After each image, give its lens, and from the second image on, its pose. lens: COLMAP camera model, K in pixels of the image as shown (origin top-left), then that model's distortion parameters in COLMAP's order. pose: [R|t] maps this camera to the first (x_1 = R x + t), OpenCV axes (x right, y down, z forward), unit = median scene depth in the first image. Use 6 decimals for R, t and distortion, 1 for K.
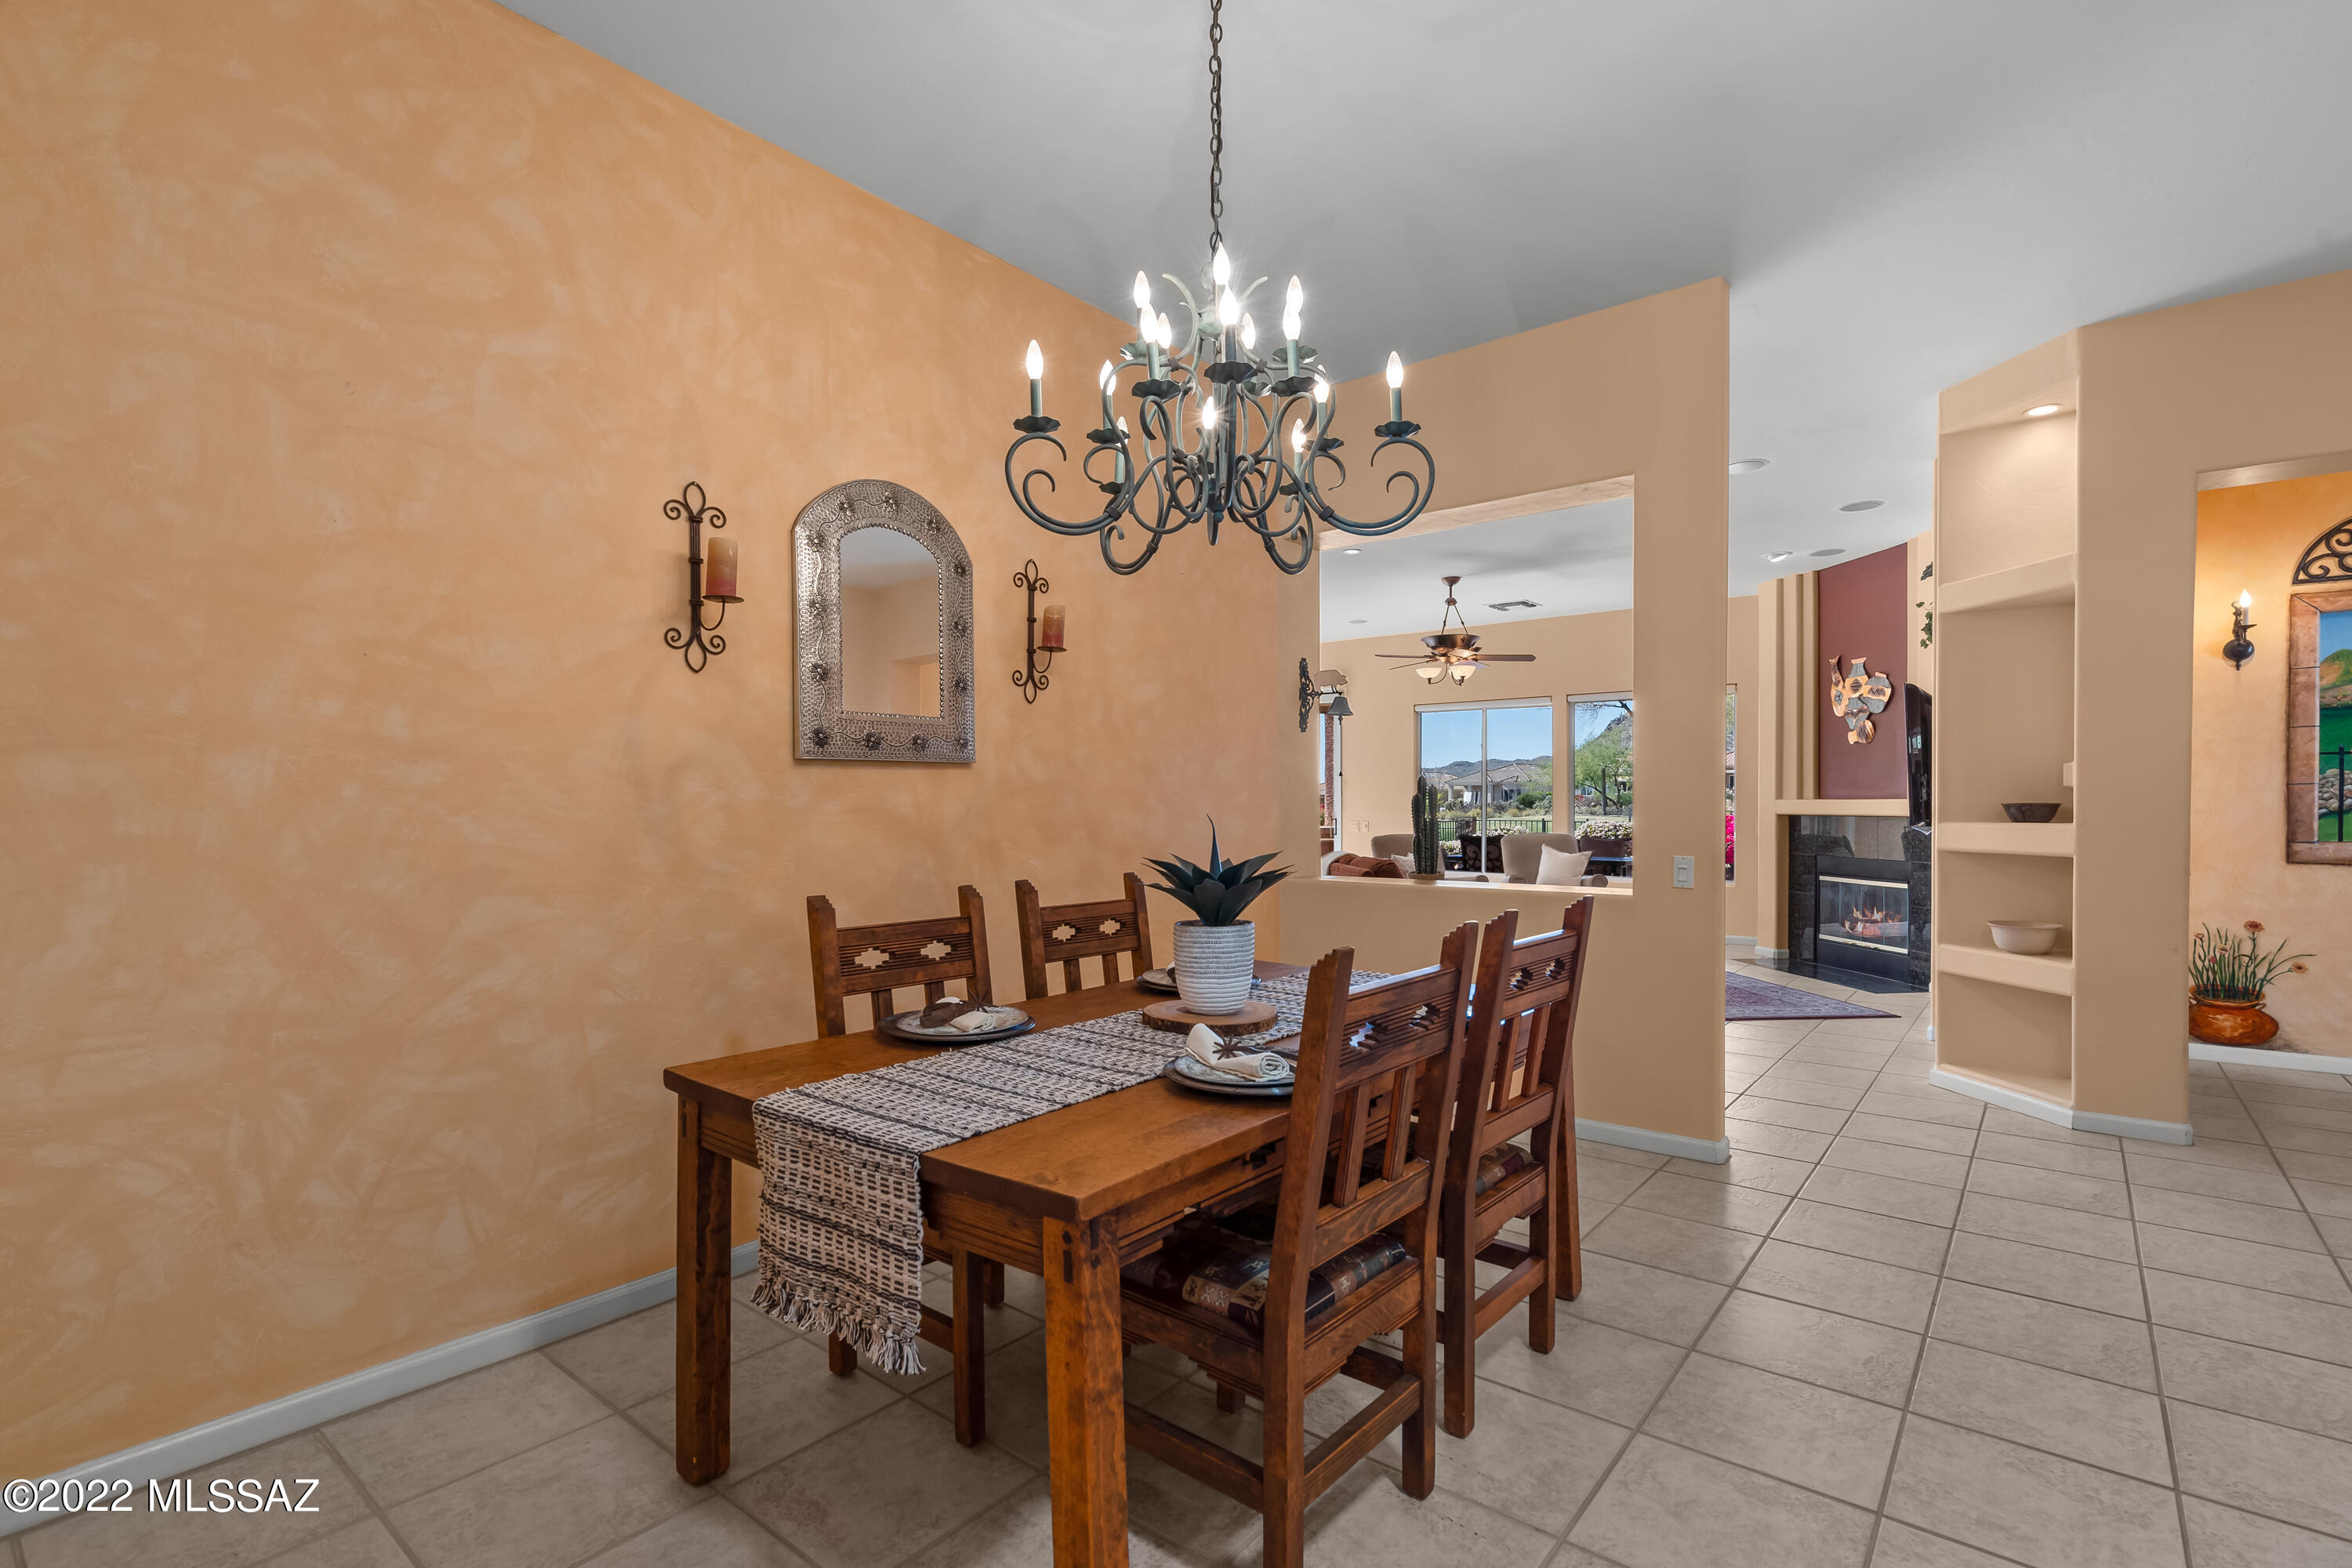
lens RADIAL K [[1086.4, 0, 1184.7], [0, 1086.4, 812.0], [0, 0, 1]] dist [-0.007134, 0.004385]
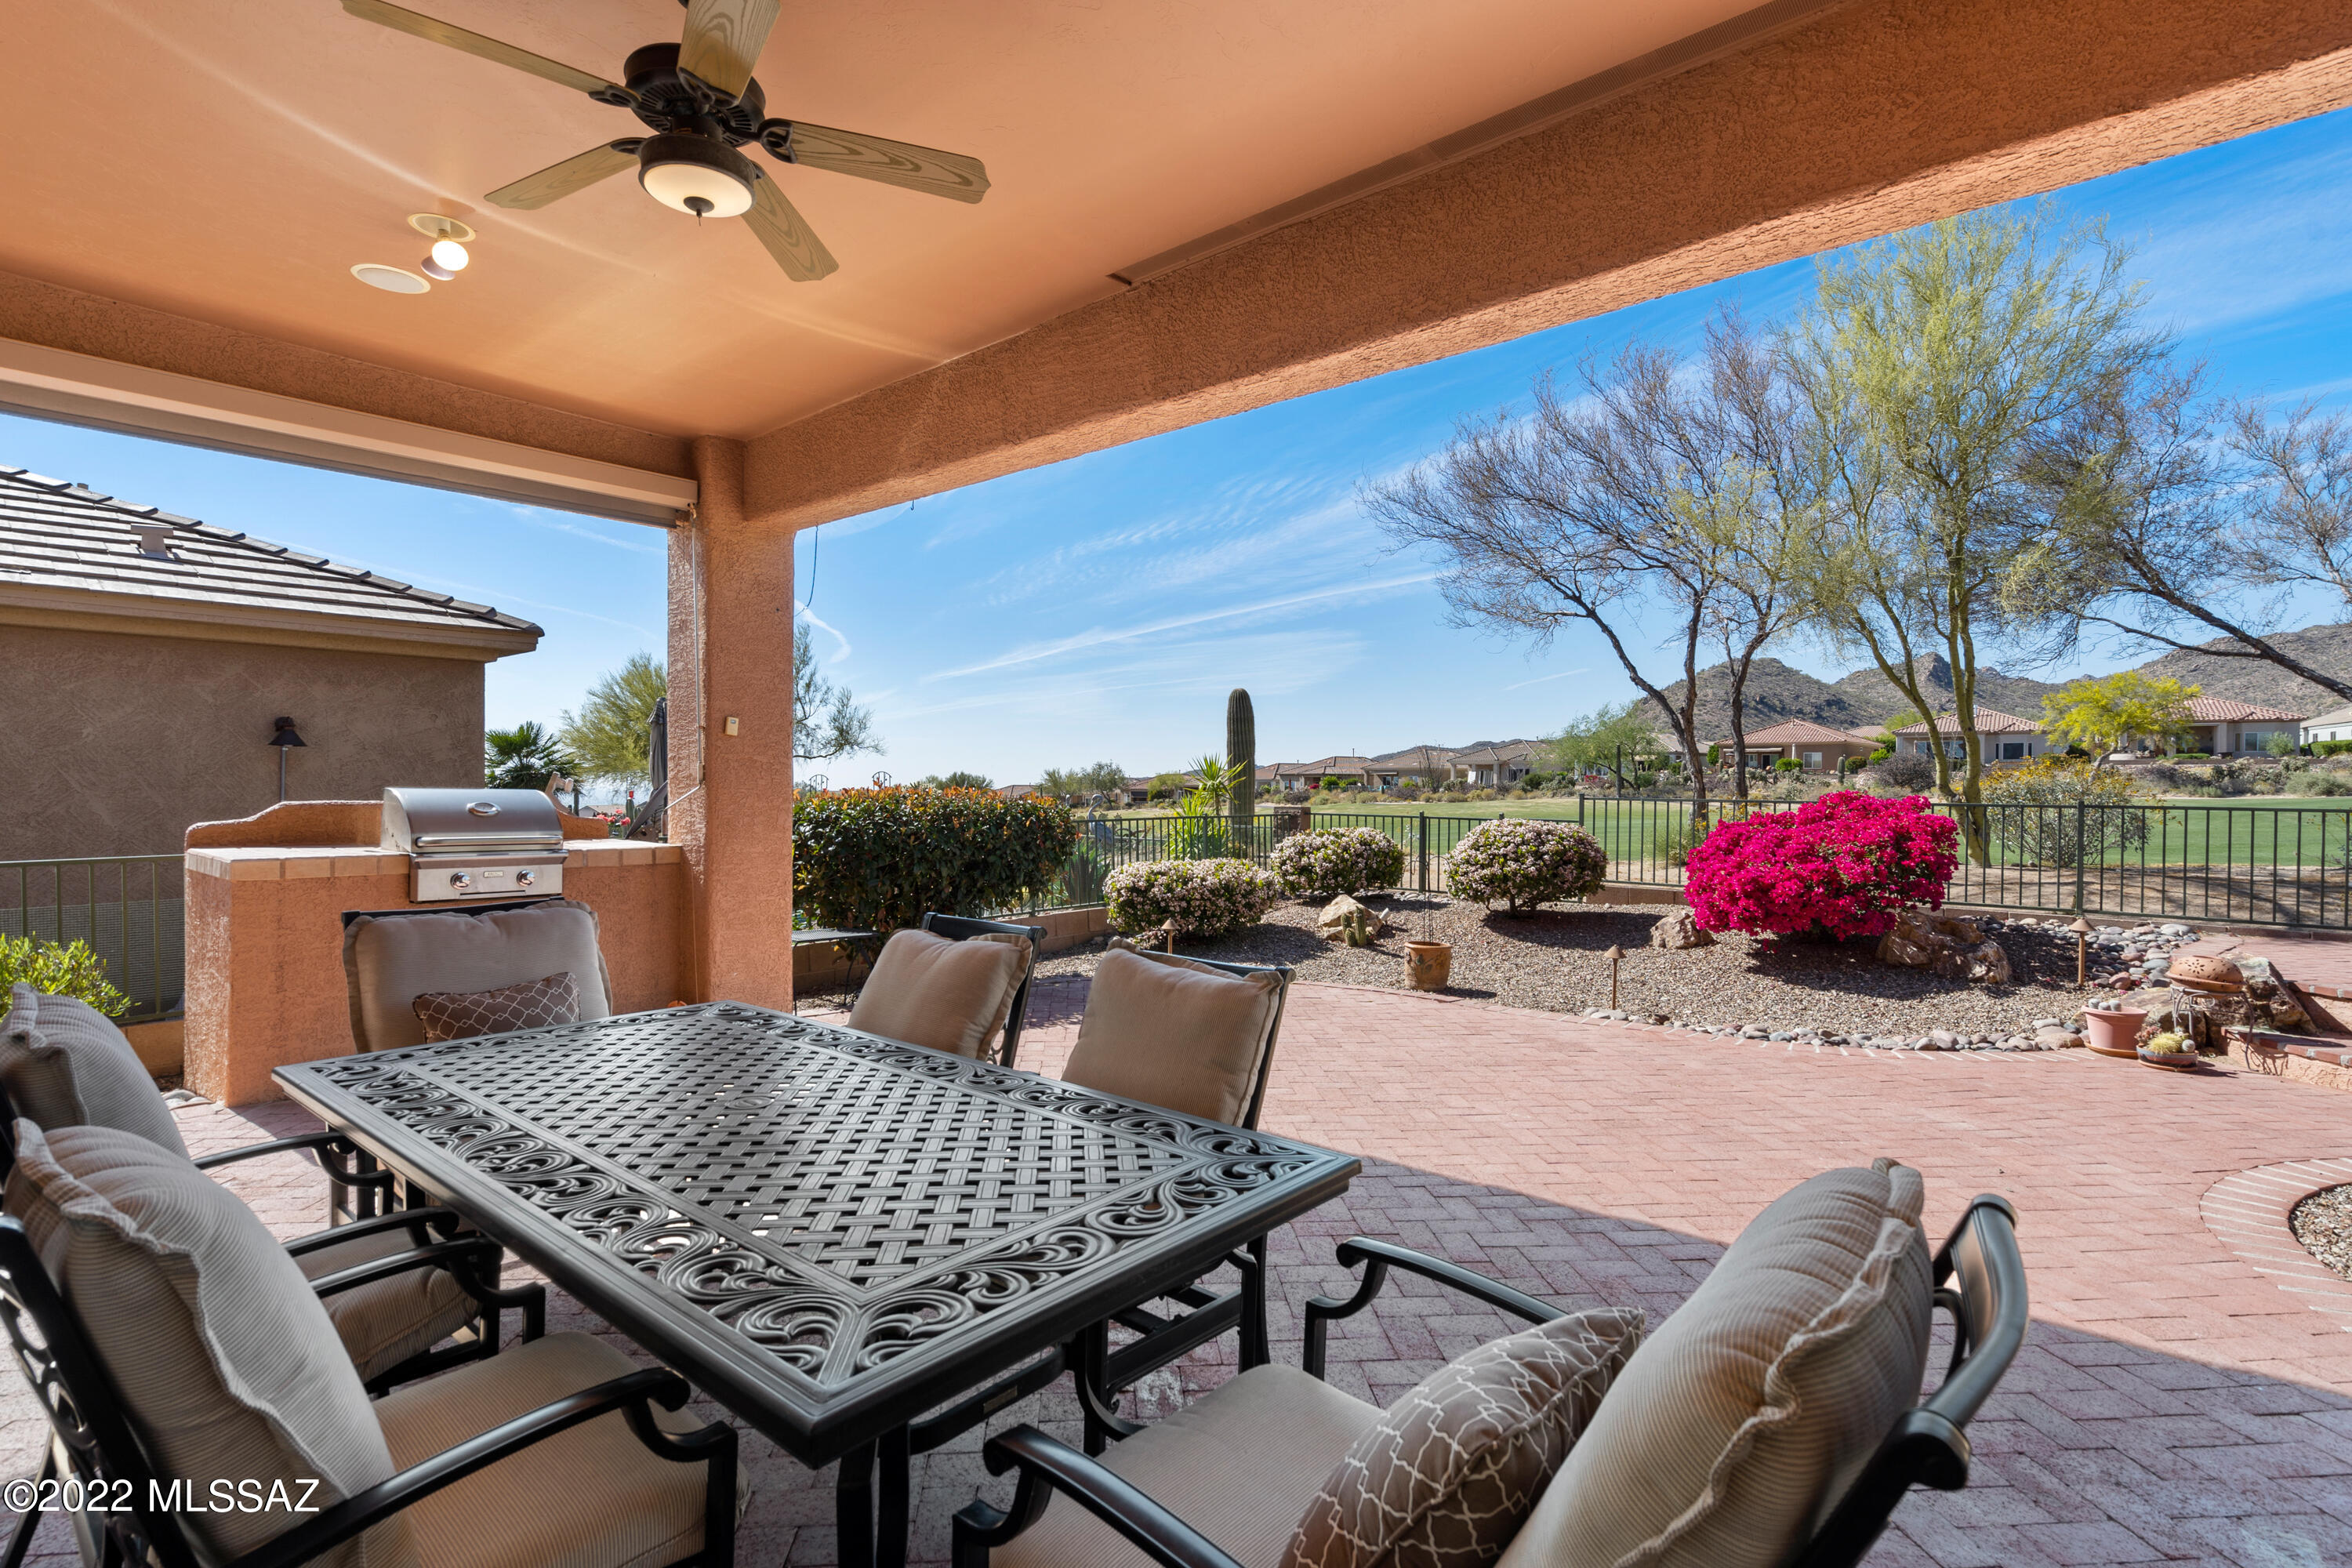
lens RADIAL K [[1086.4, 0, 1171.6], [0, 1086.4, 782.6], [0, 0, 1]] dist [-0.007134, 0.004385]
pose [[0.999523, 0.004991, -0.030485, 1.347549], [-0.005228, 0.999957, -0.007686, -0.022983], [0.030445, 0.007842, 0.999506, 2.809397]]
